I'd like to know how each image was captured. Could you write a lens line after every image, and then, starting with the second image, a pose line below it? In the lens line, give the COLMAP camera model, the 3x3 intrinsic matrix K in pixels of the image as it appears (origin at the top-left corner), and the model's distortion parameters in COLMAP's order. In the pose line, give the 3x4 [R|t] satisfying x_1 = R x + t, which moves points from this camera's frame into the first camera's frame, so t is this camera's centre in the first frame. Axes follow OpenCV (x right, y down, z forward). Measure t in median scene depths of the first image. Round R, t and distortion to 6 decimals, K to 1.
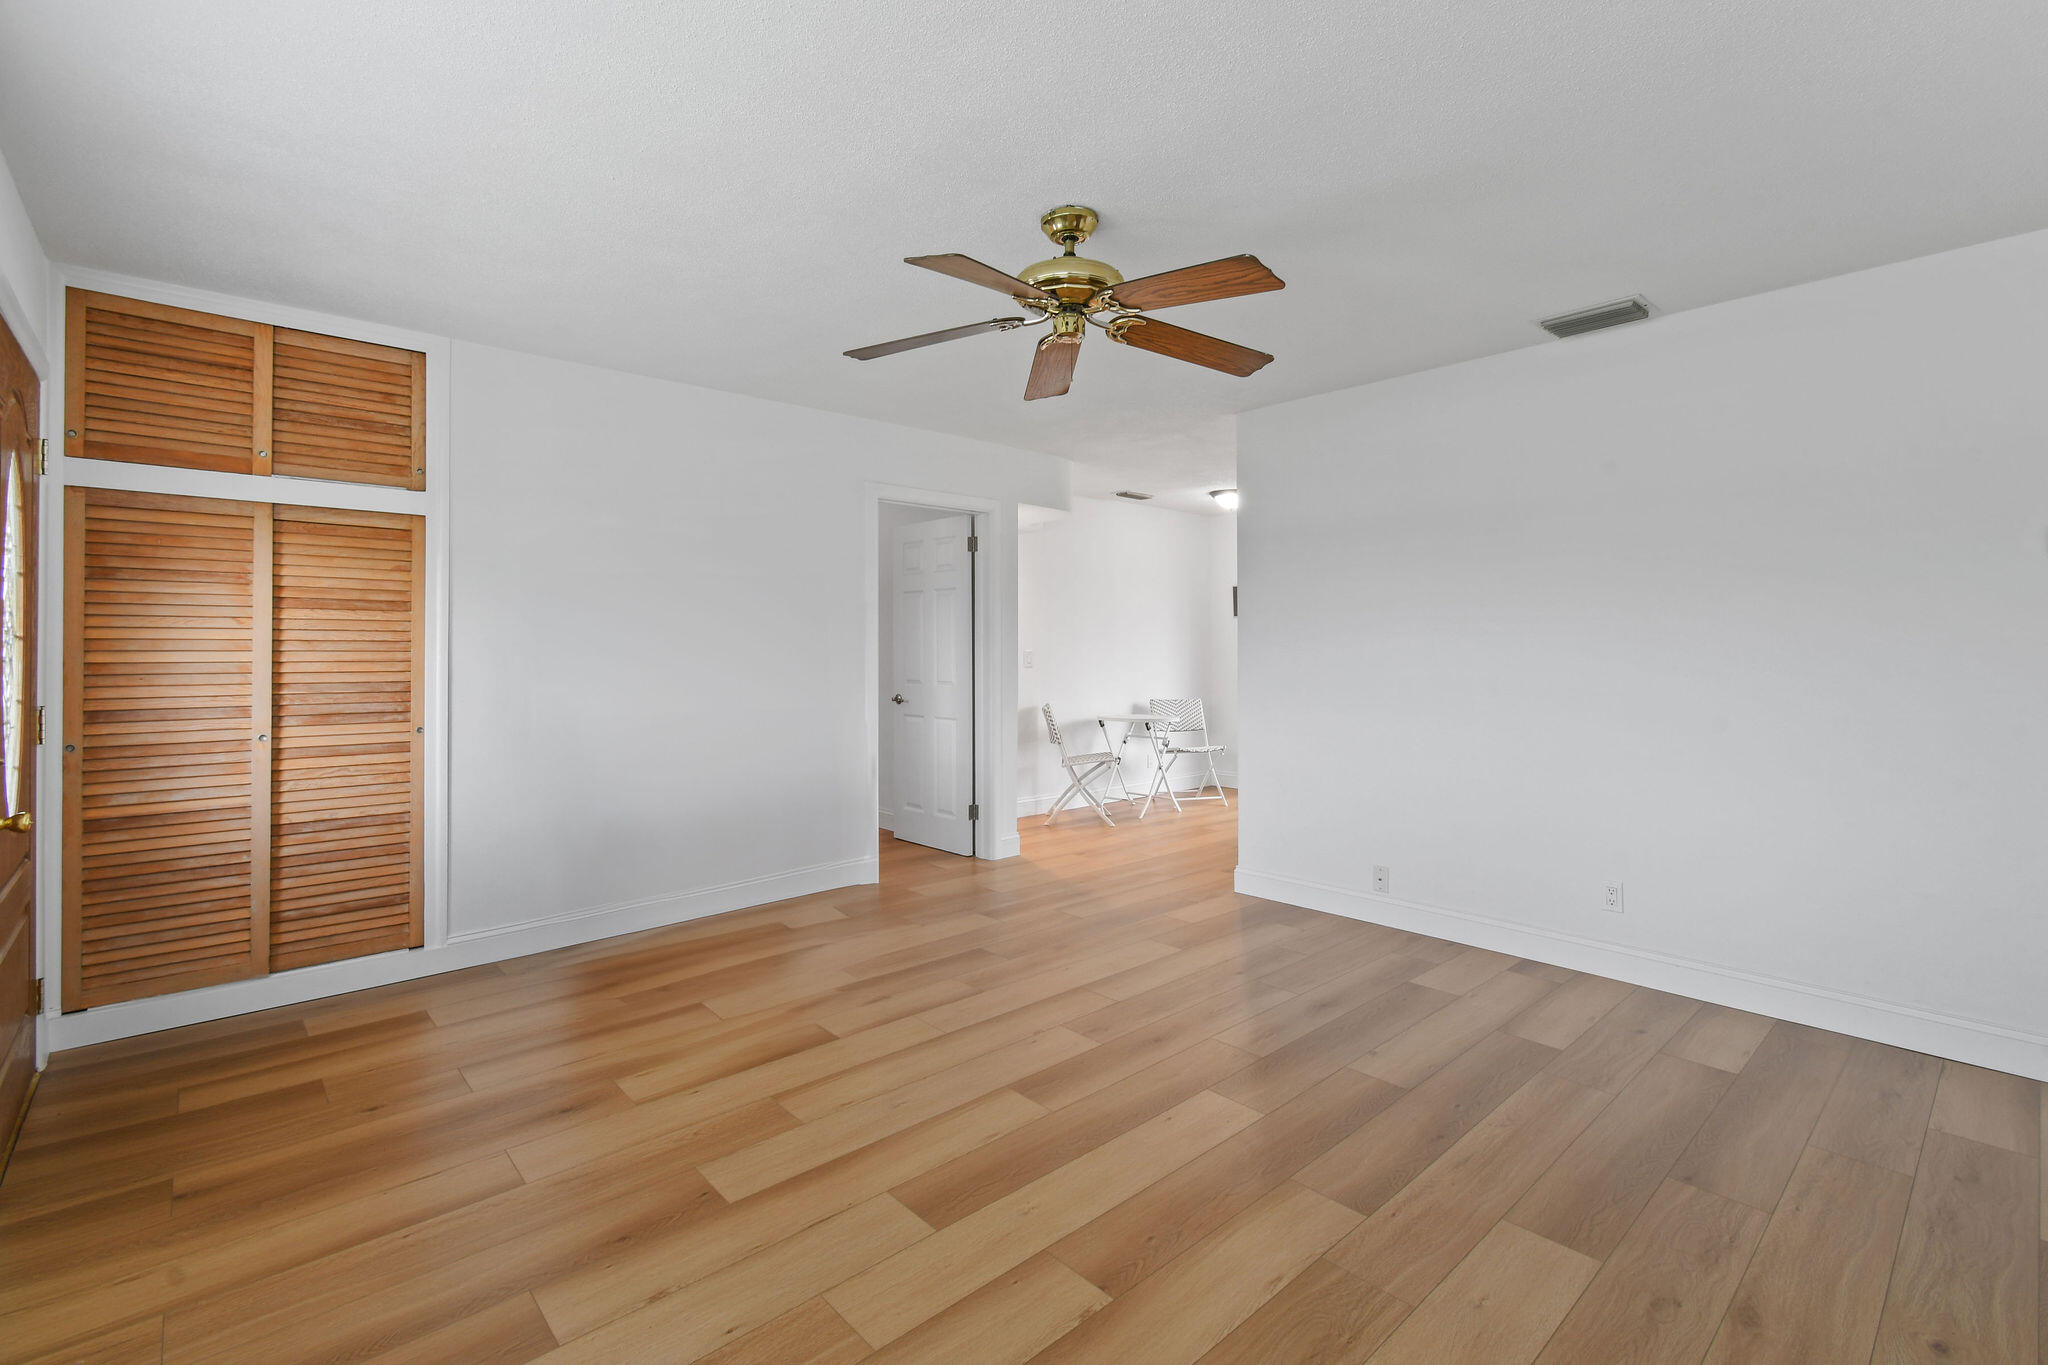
lens RADIAL K [[910.9, 0, 1038.3], [0, 910.9, 646.0], [0, 0, 1]] dist [0.010145, -0.001098]
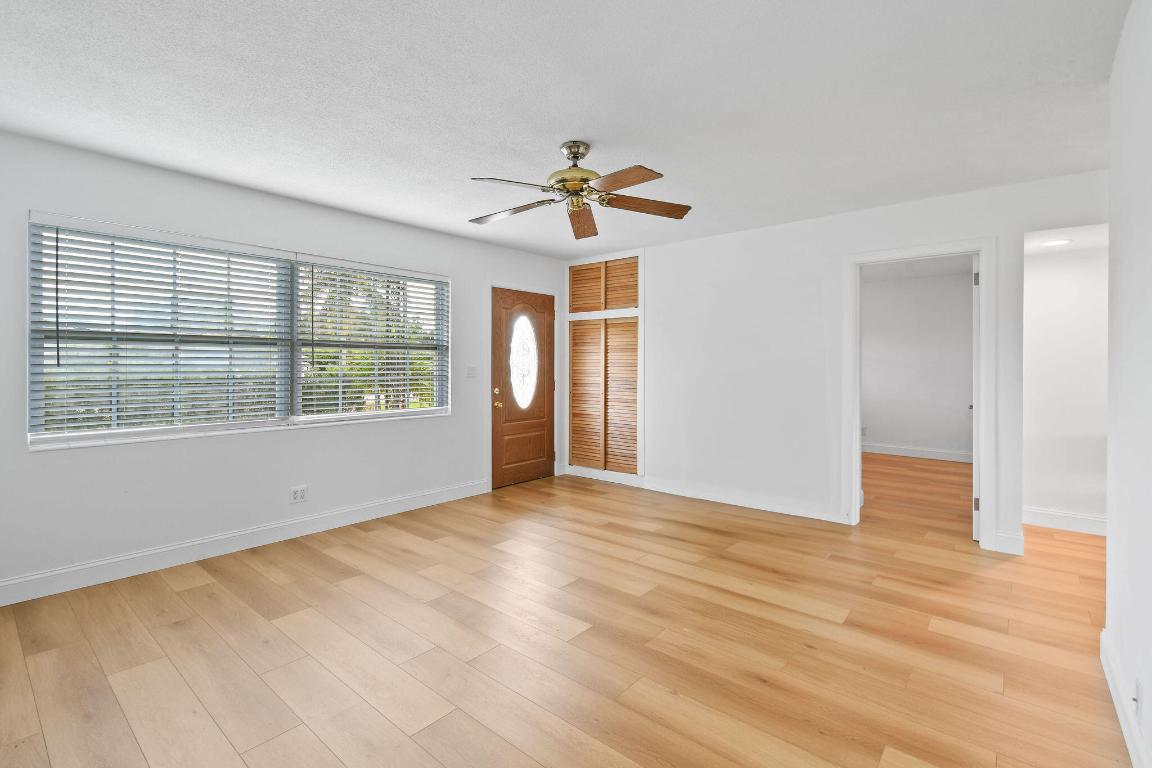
lens RADIAL K [[512.4, 0, 563.9], [0, 512.4, 365.7], [0, 0, 1]] dist [0.010145, -0.001098]
pose [[0.130092, 0.001026, -0.991501, 0.874459], [-0.001896, 0.999998, 0.000786, 0.002292], [0.991500, 0.001777, 0.130094, 0.640421]]
